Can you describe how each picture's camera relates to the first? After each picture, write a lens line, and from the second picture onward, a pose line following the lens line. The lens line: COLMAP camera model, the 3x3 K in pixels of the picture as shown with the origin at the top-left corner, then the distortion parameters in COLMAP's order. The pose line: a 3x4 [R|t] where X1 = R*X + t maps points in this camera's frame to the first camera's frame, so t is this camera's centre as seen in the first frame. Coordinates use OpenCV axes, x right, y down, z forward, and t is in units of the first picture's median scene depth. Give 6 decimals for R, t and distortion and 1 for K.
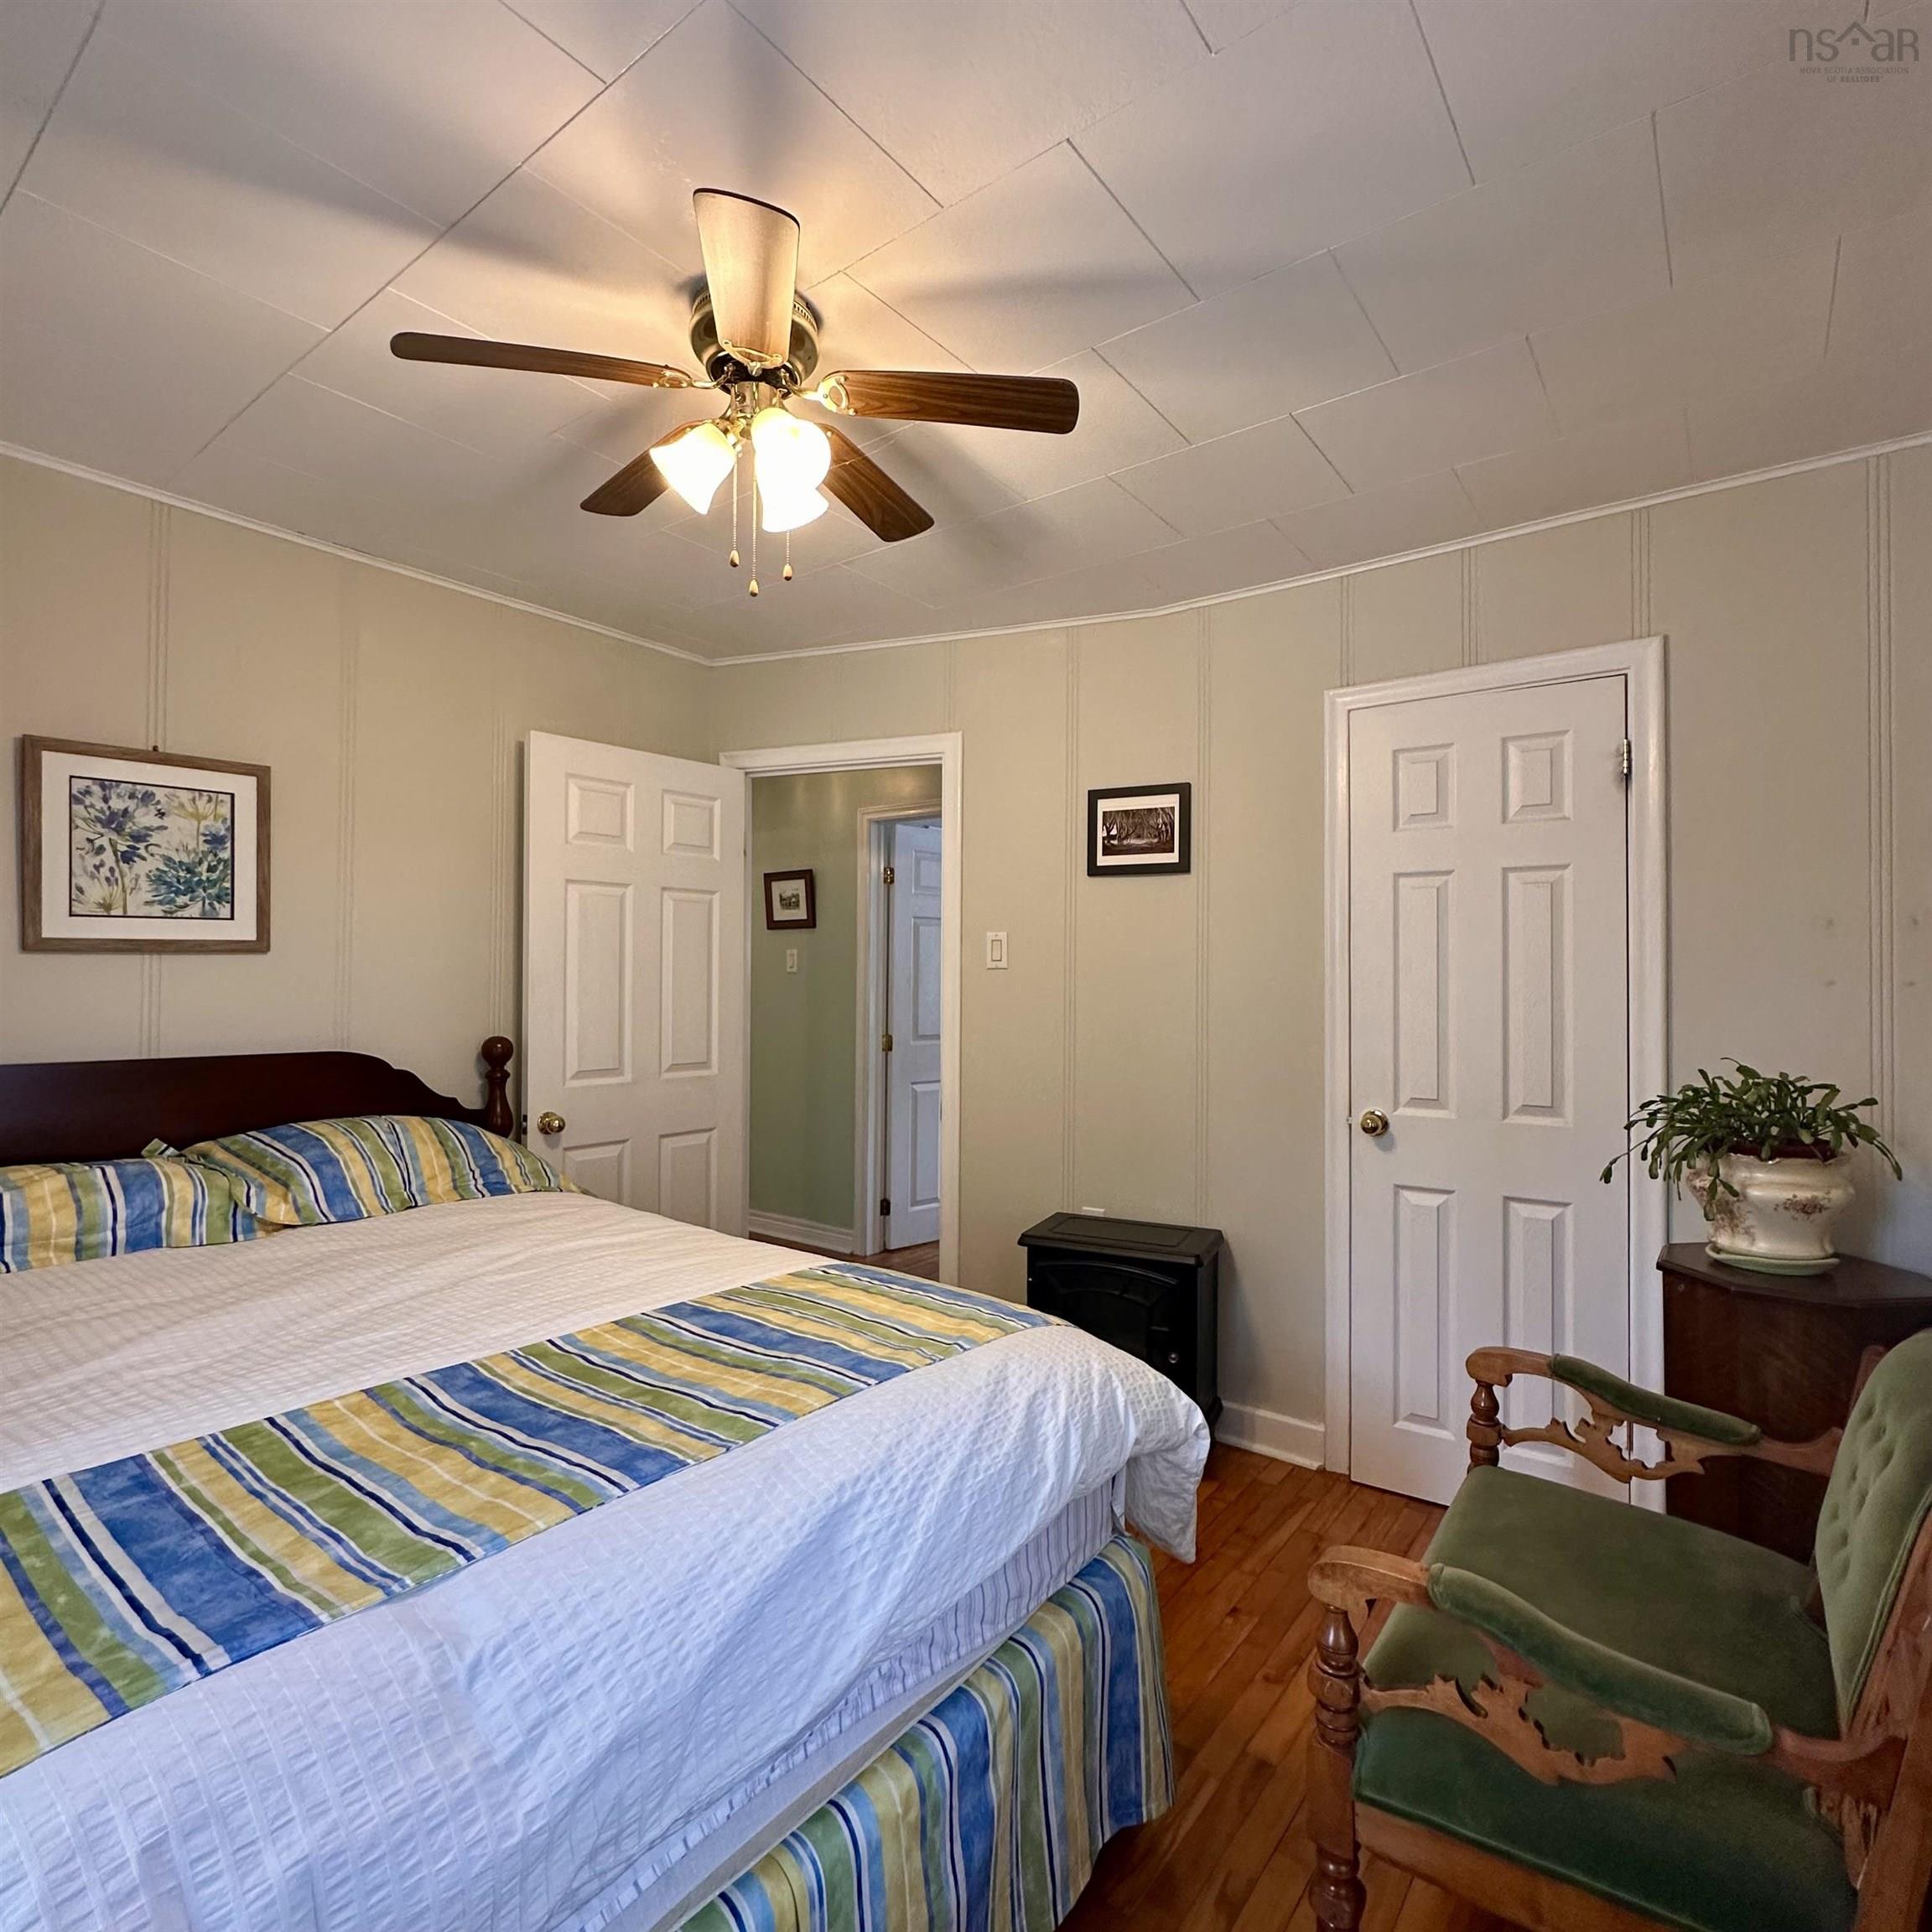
lens RADIAL K [[1027.3, 0, 968.0], [0, 1027.3, 966.0], [0, 0, 1]] dist [-0.006672, 0.001431]
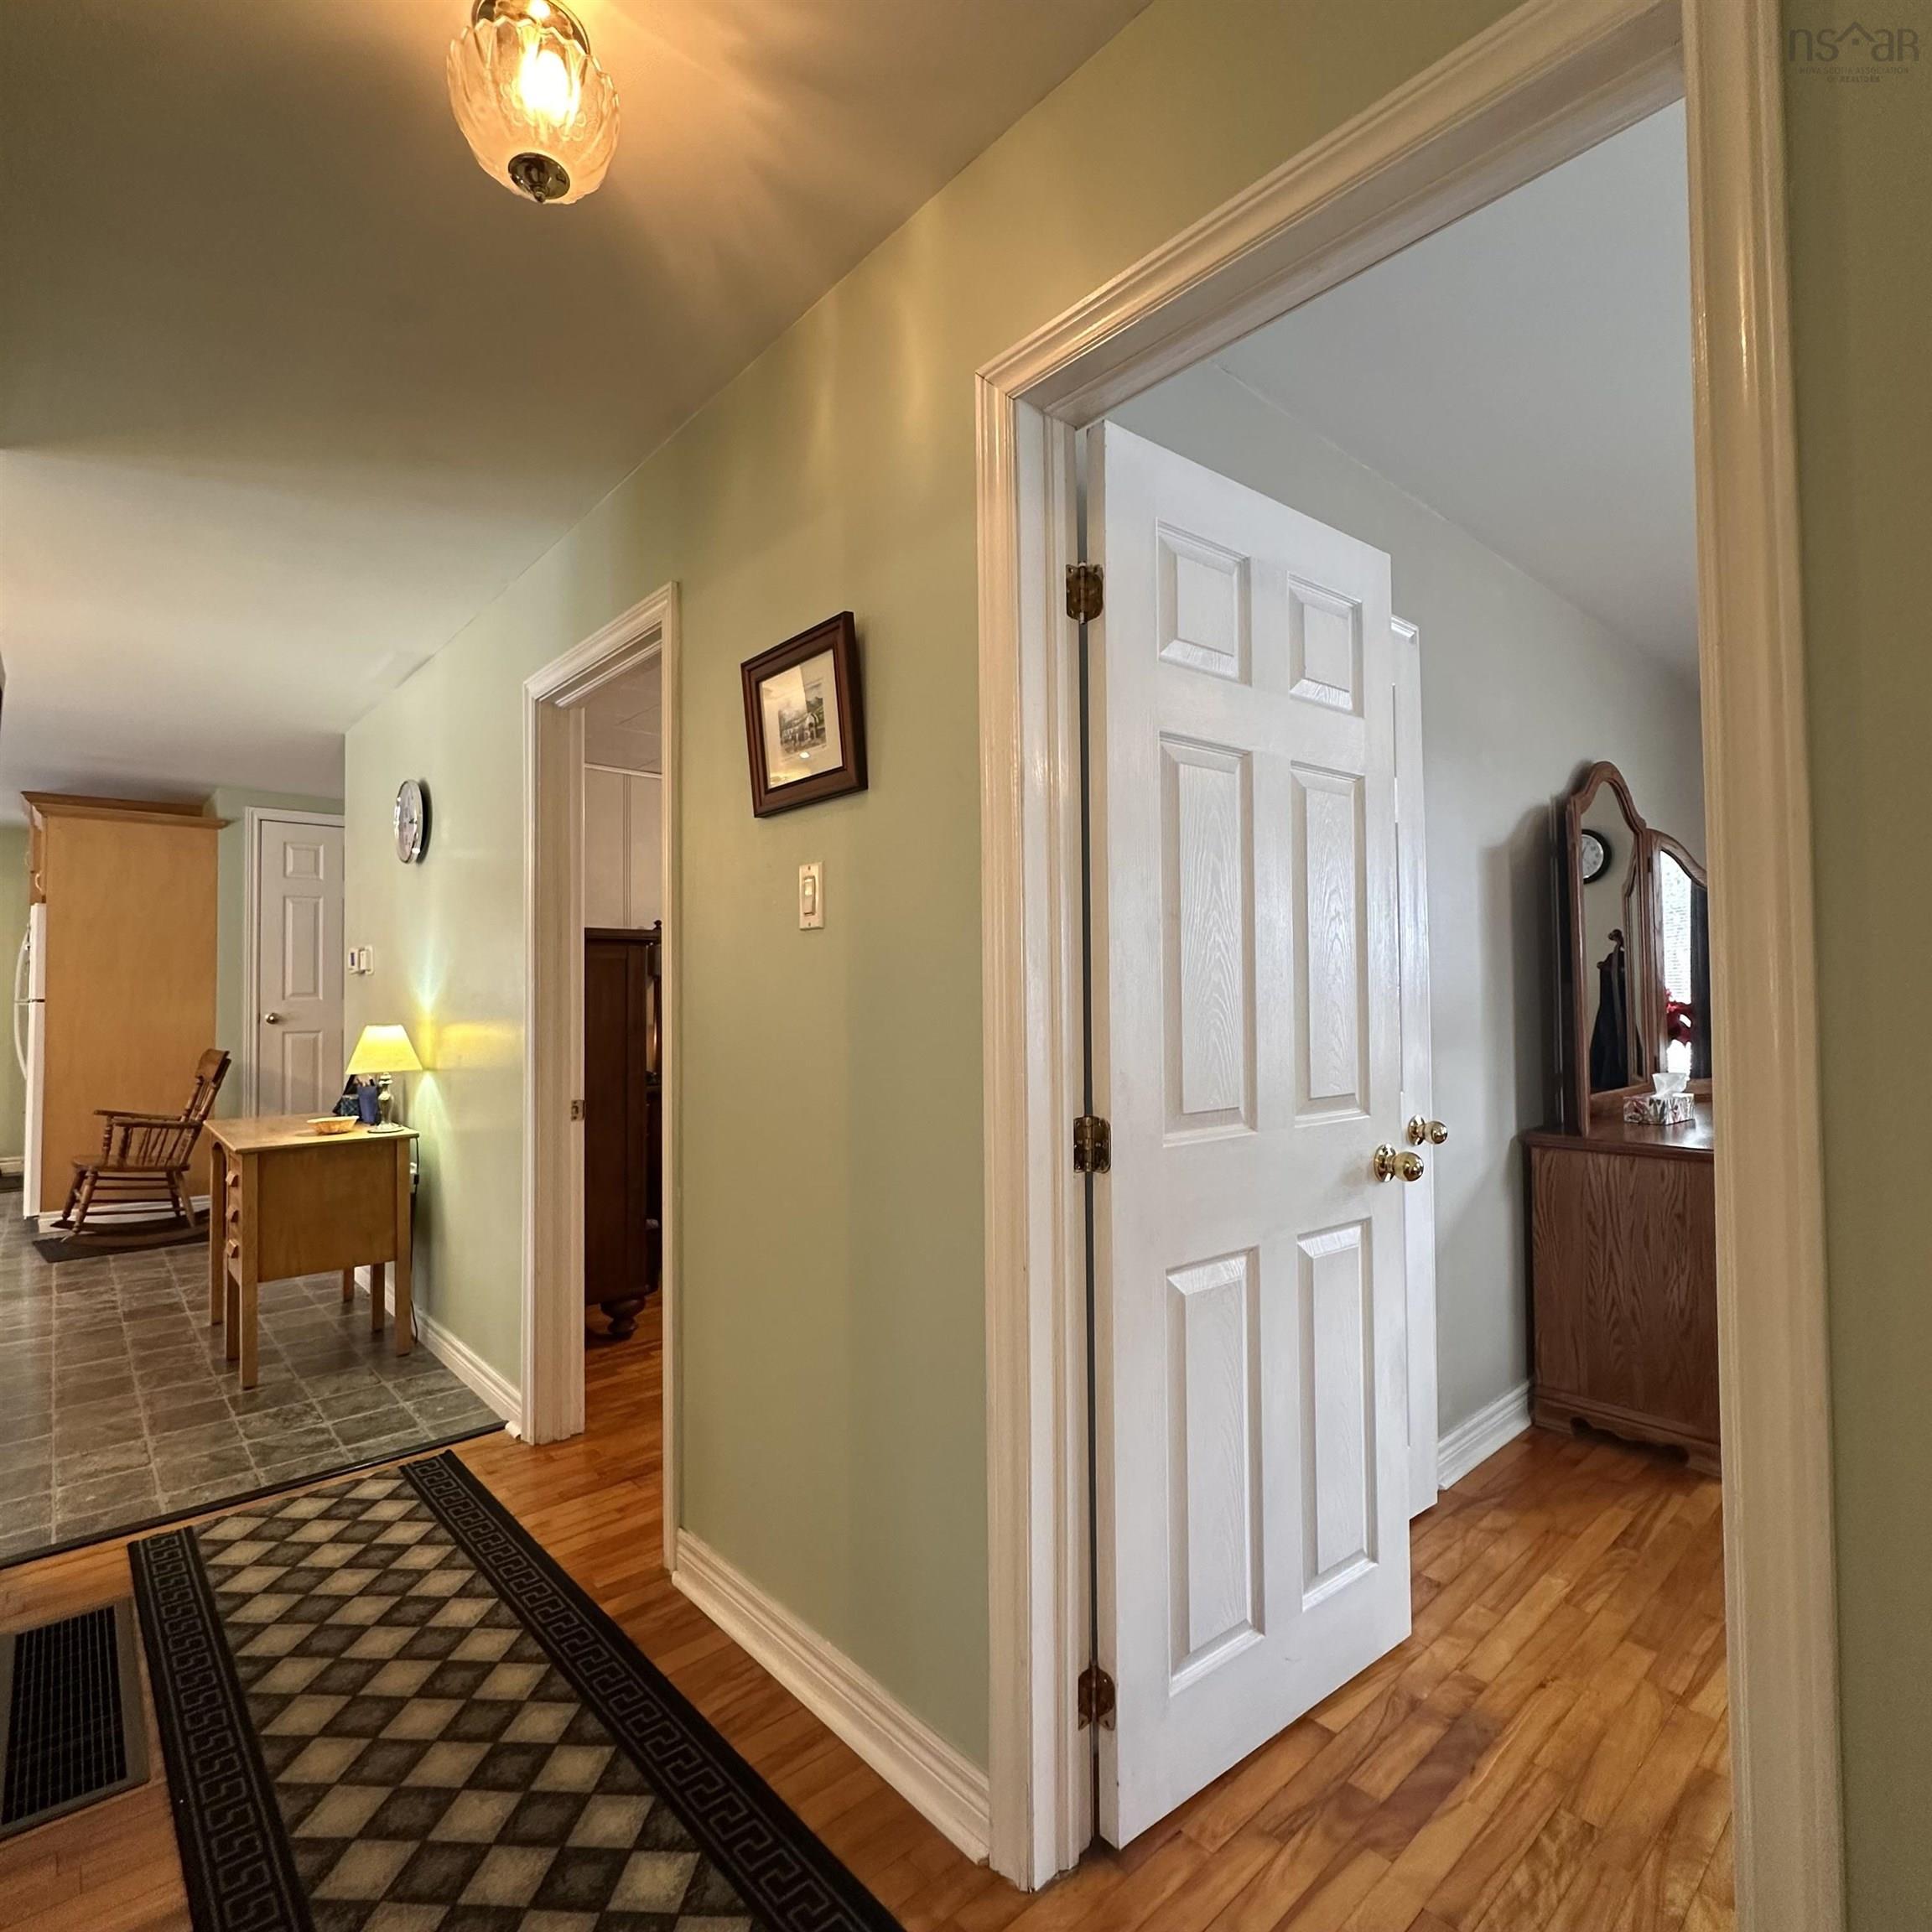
lens RADIAL K [[1027.3, 0, 968.0], [0, 1027.3, 966.0], [0, 0, 1]] dist [-0.006672, 0.001431]
pose [[0.981520, -0.022355, -0.190050, -0.053951], [0.019904, 0.999692, -0.014794, 0.025555], [0.190323, 0.010738, 0.981663, 0.681041]]
